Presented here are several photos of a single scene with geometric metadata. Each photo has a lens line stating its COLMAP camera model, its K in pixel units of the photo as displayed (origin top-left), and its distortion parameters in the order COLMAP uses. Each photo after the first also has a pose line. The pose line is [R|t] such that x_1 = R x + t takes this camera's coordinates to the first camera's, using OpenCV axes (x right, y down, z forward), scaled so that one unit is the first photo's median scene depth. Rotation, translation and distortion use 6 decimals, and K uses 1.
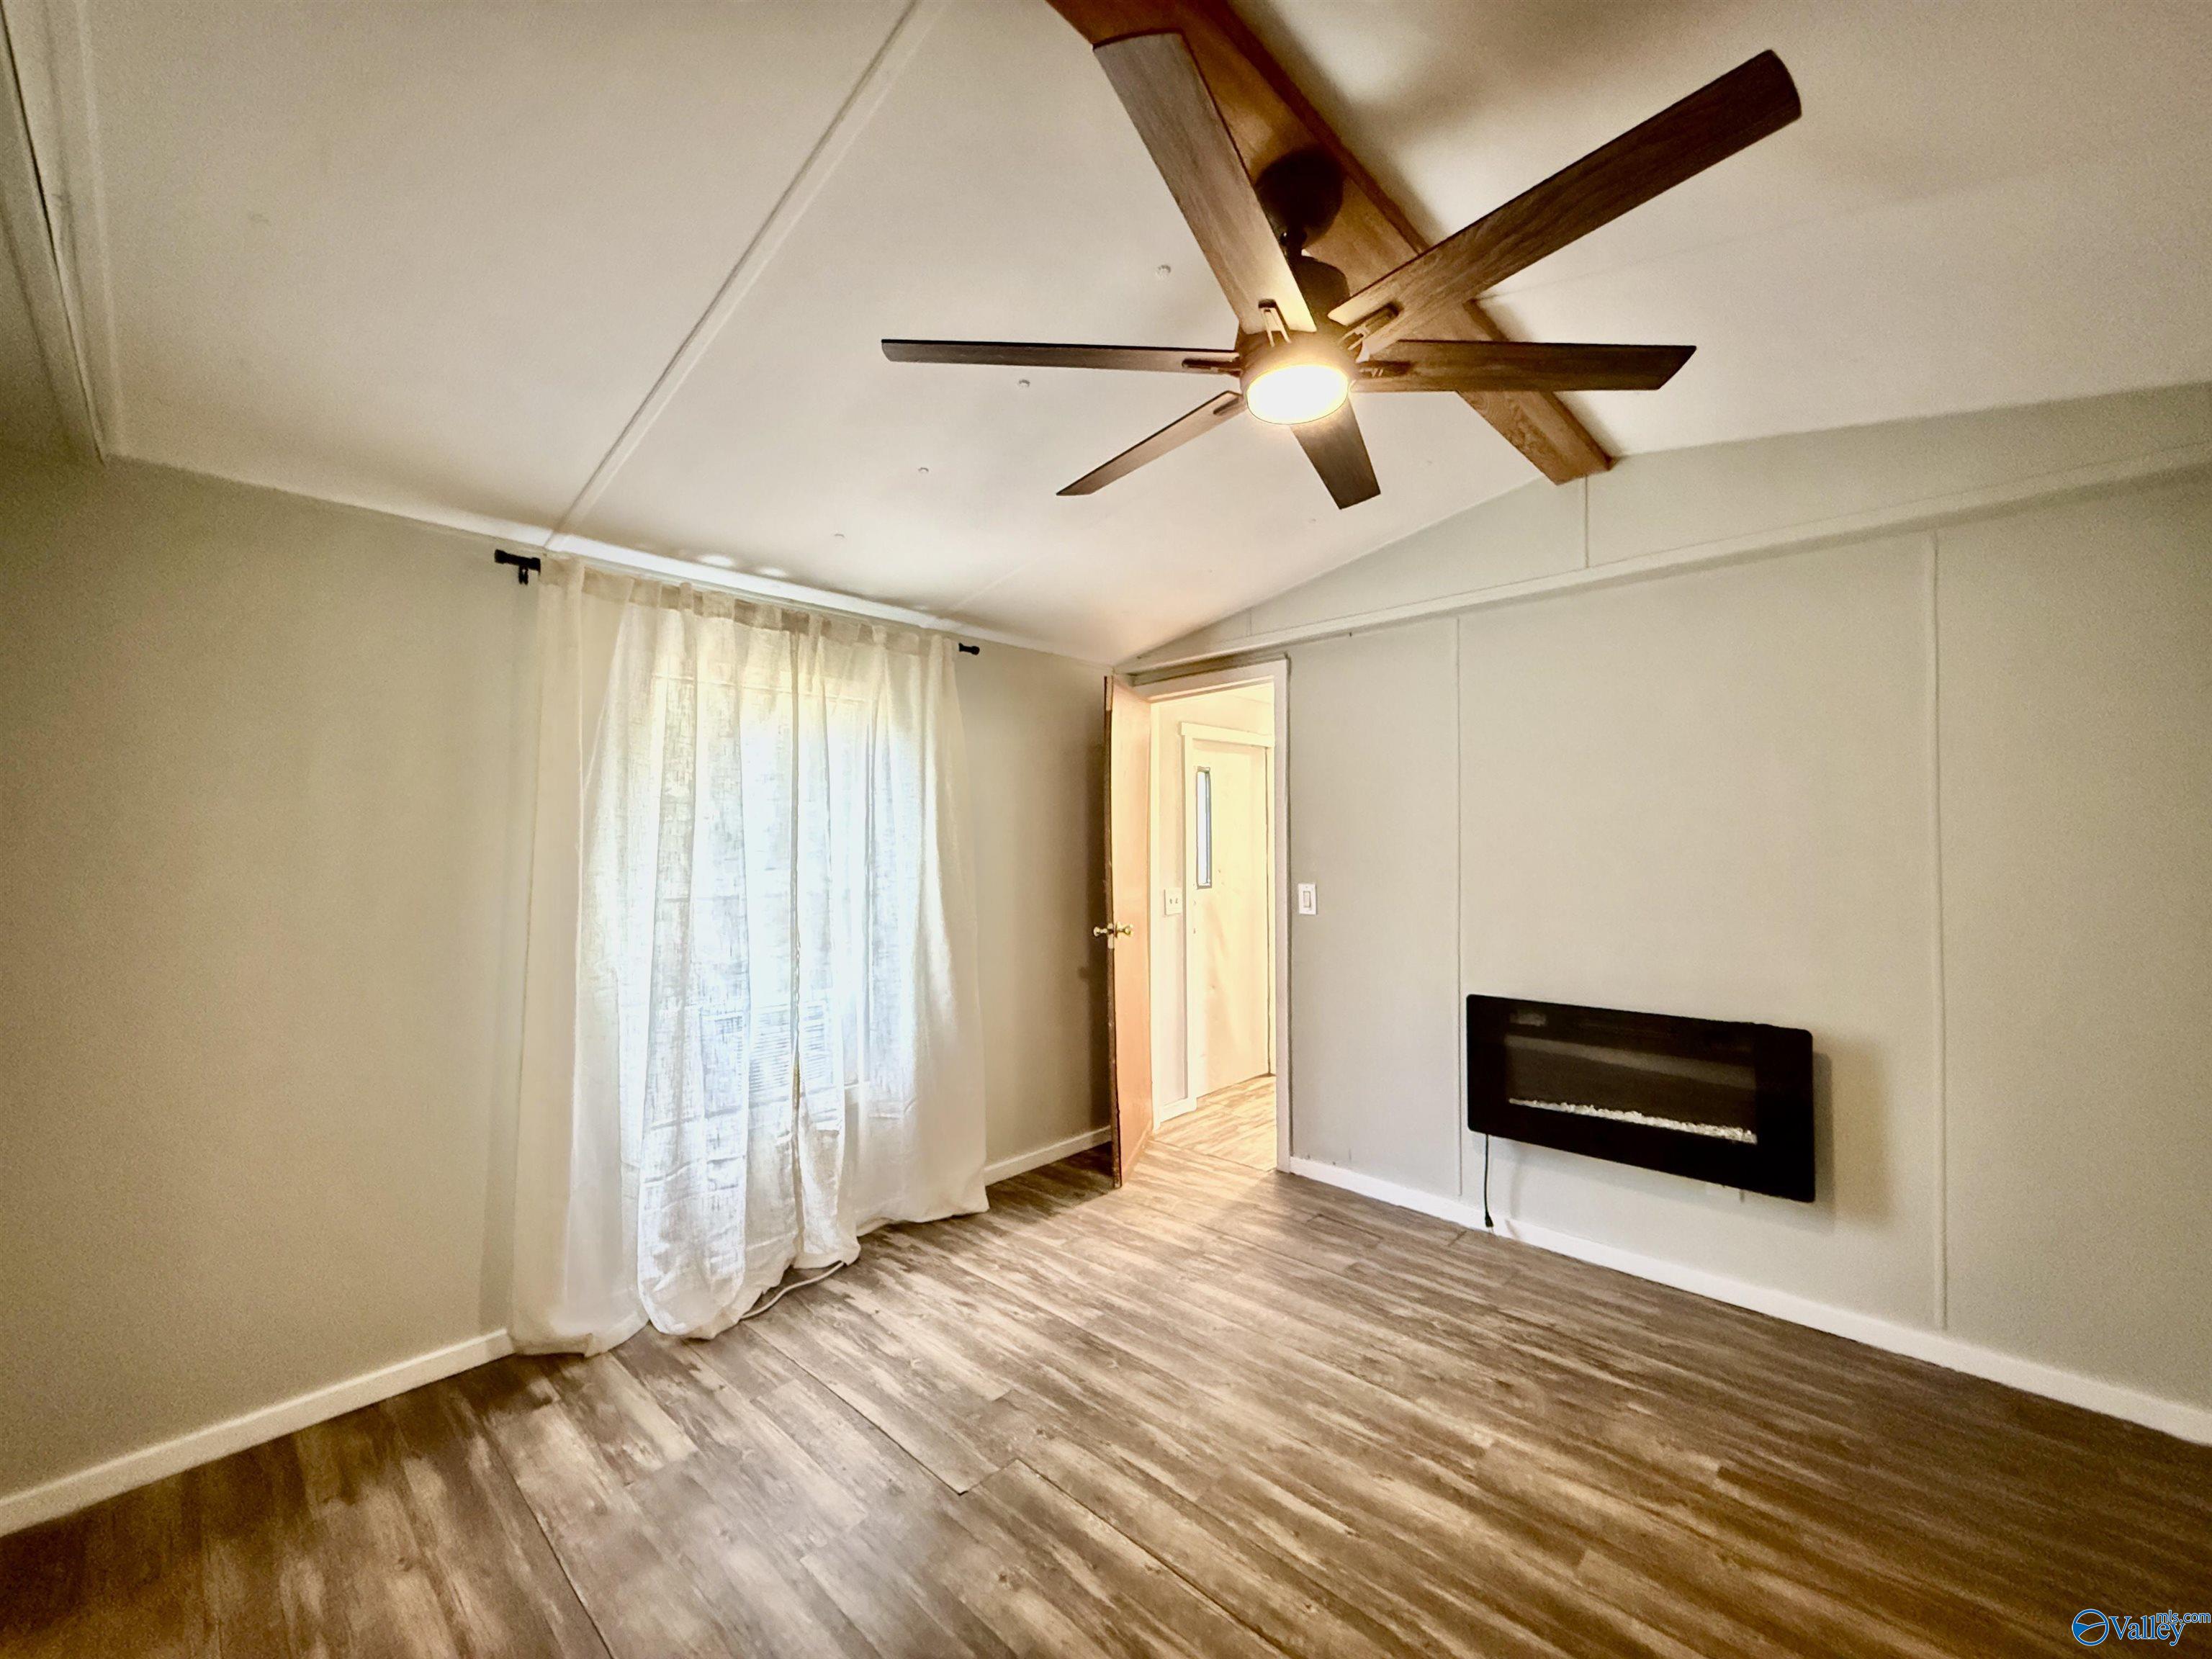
lens RADIAL K [[878.7, 0, 1101.3], [0, 878.7, 836.6], [0, 0, 1]] dist [-0.000278, 0.000174]
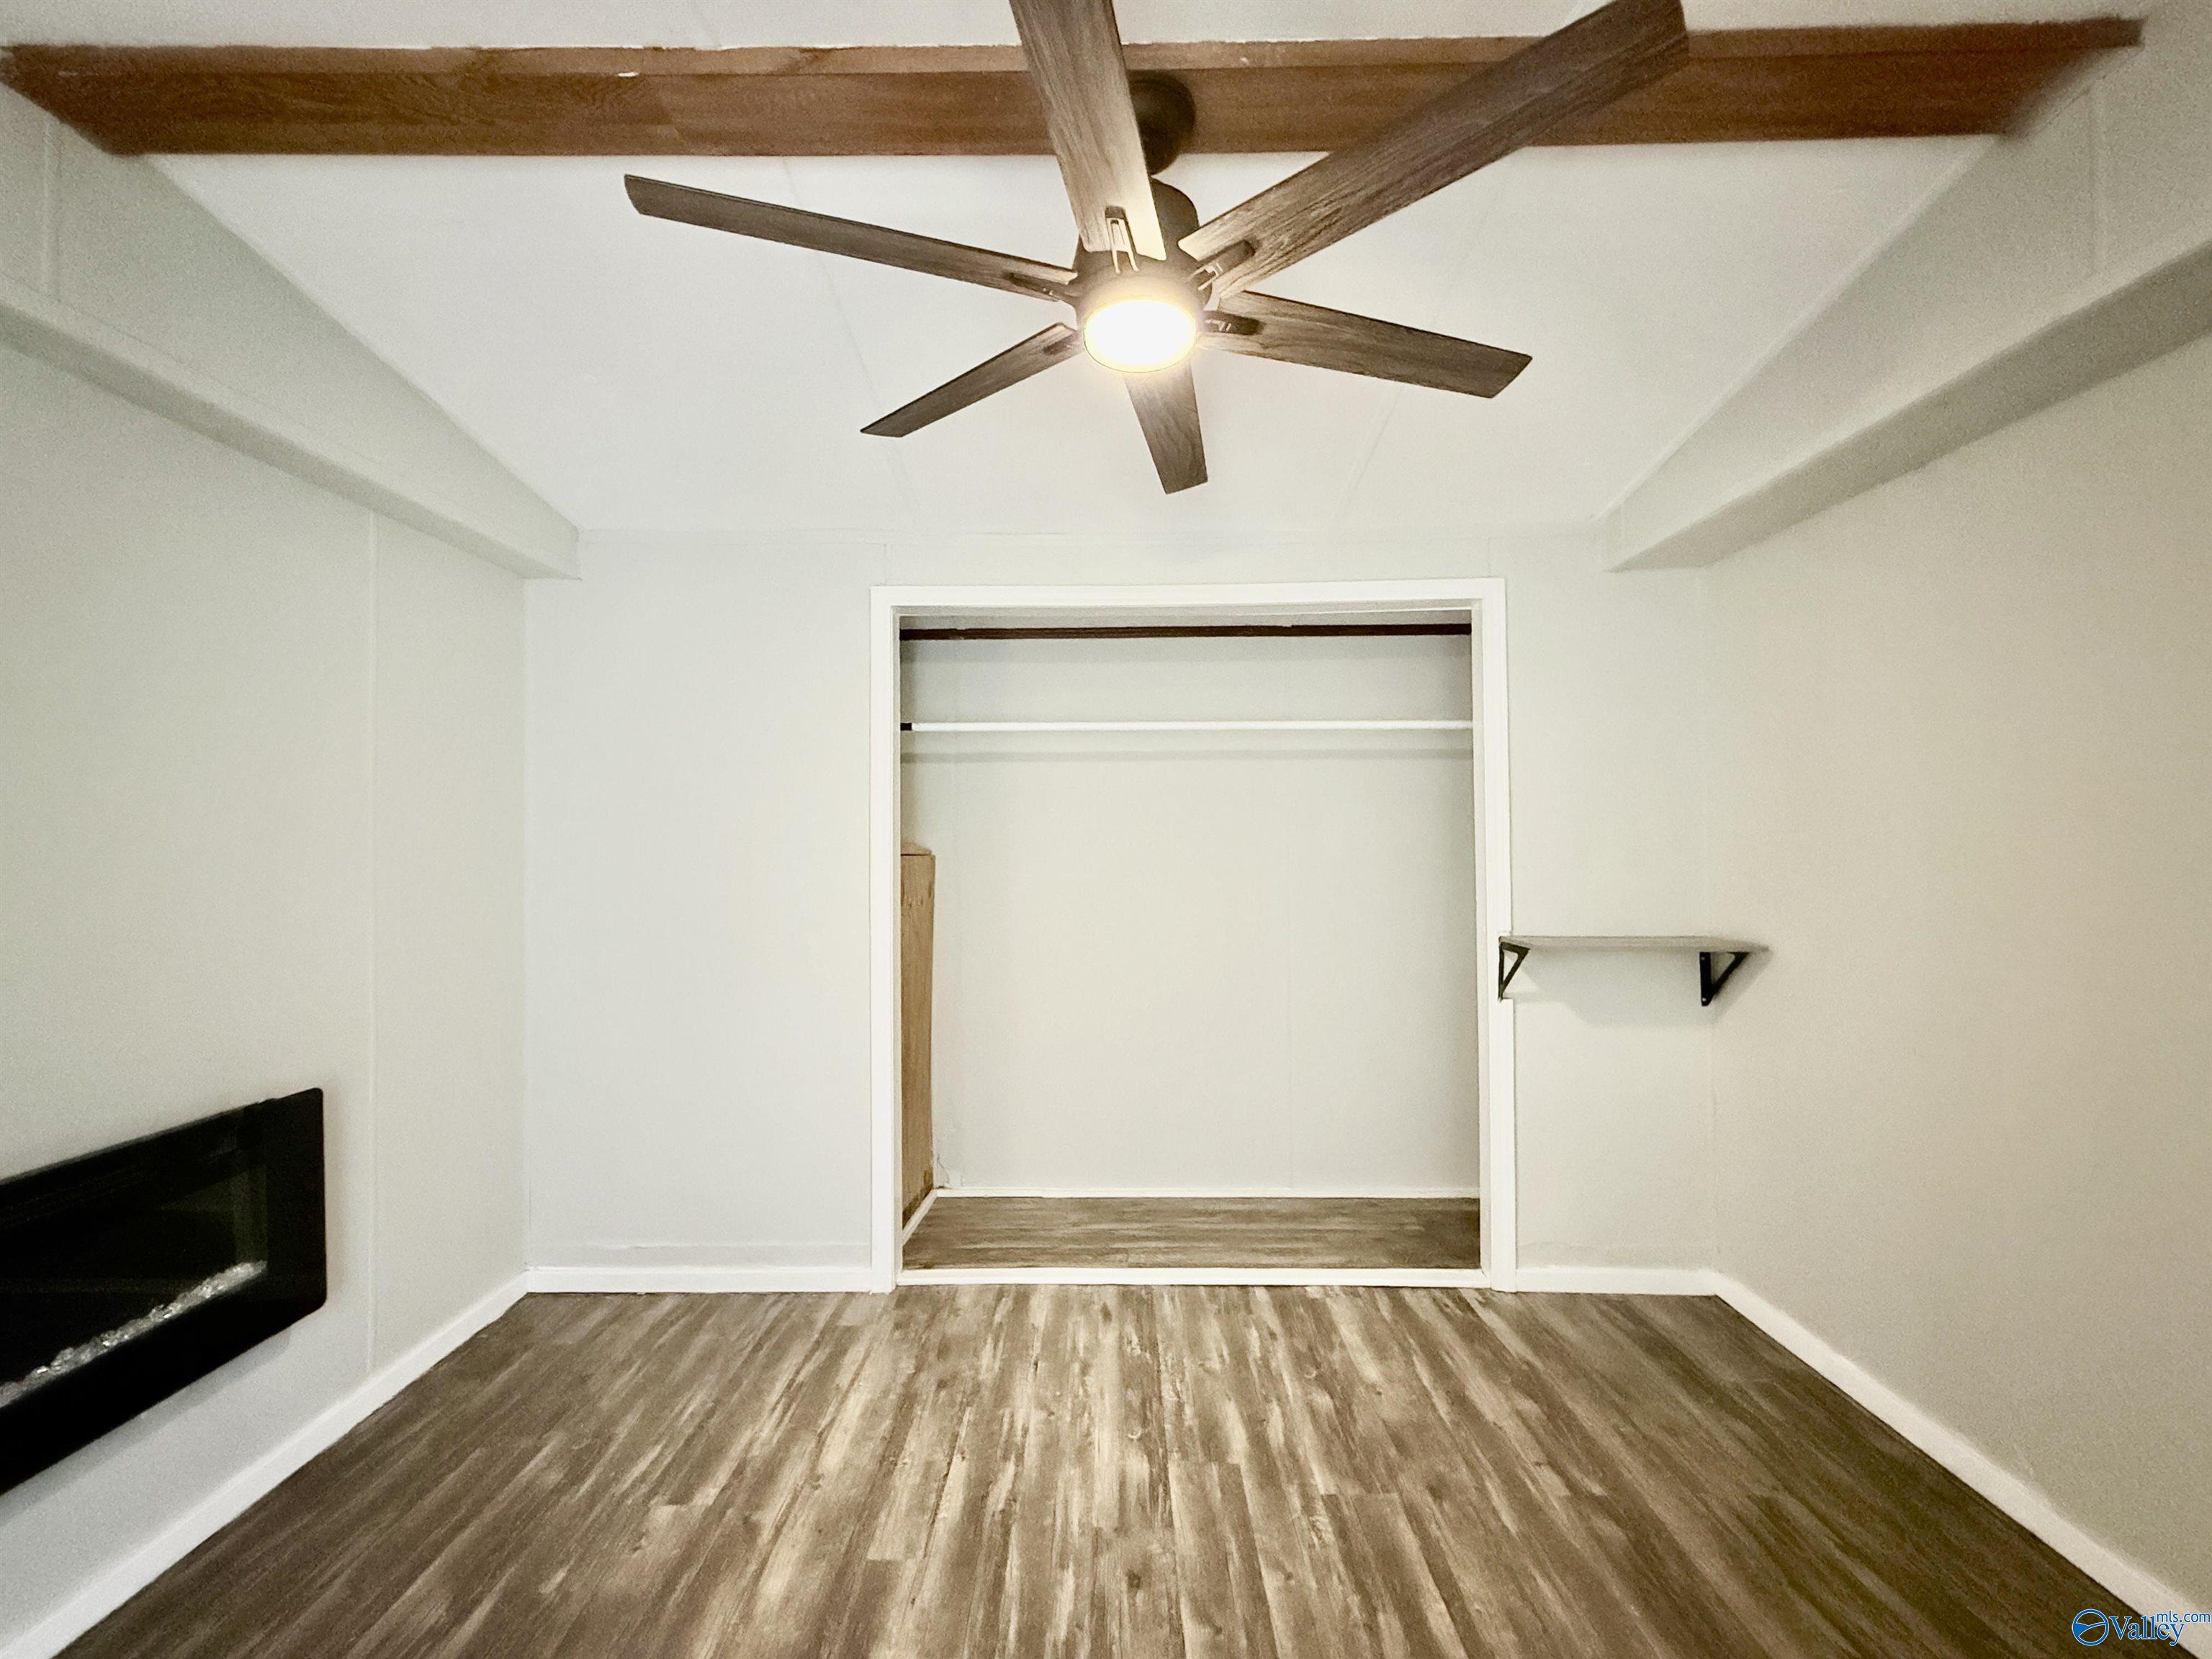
lens RADIAL K [[878.7, 0, 1101.3], [0, 878.7, 836.6], [0, 0, 1]] dist [-0.000278, 0.000174]
pose [[-0.678932, 0.012874, 0.734089, -0.247794], [-0.000507, 0.999838, -0.018004, 0.010371], [-0.734201, -0.012596, -0.678815, 1.019628]]
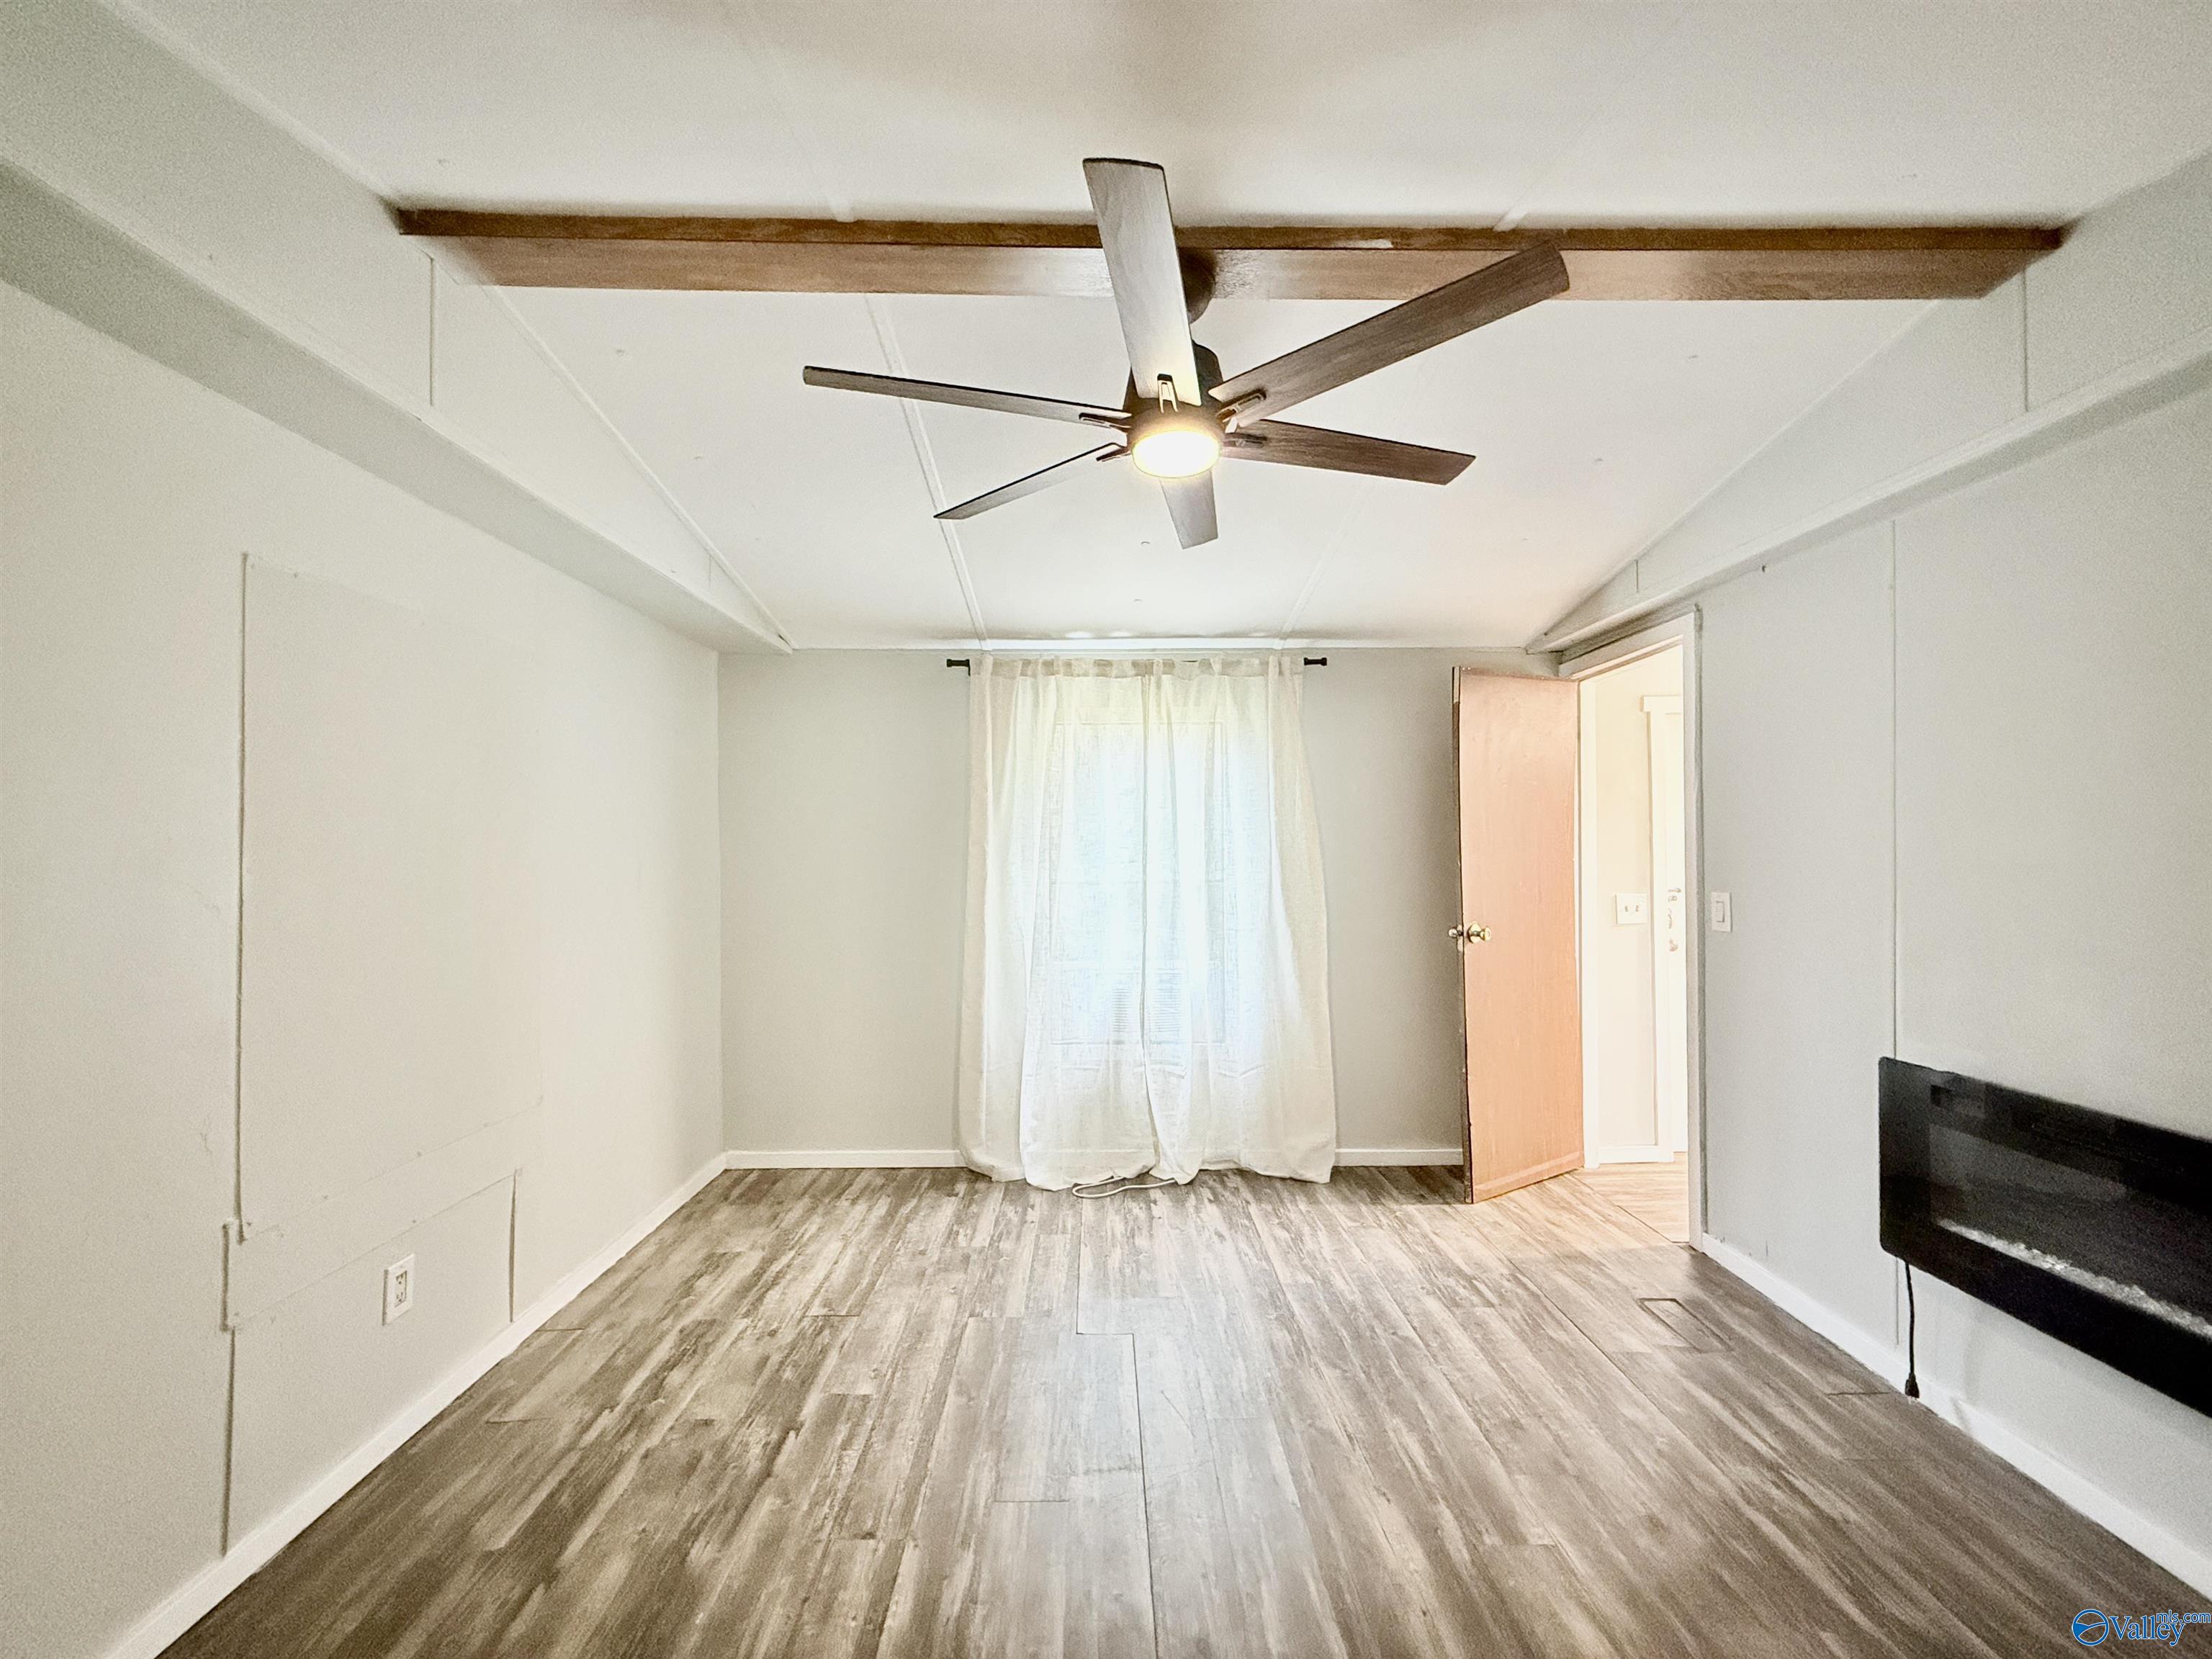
lens RADIAL K [[878.7, 0, 1101.3], [0, 878.7, 836.6], [0, 0, 1]] dist [-0.000278, 0.000174]
pose [[0.697947, -0.003174, -0.716142, 0.613003], [0.007118, 0.999972, 0.002505, -0.004030], [0.716114, -0.006846, 0.697950, 0.077564]]
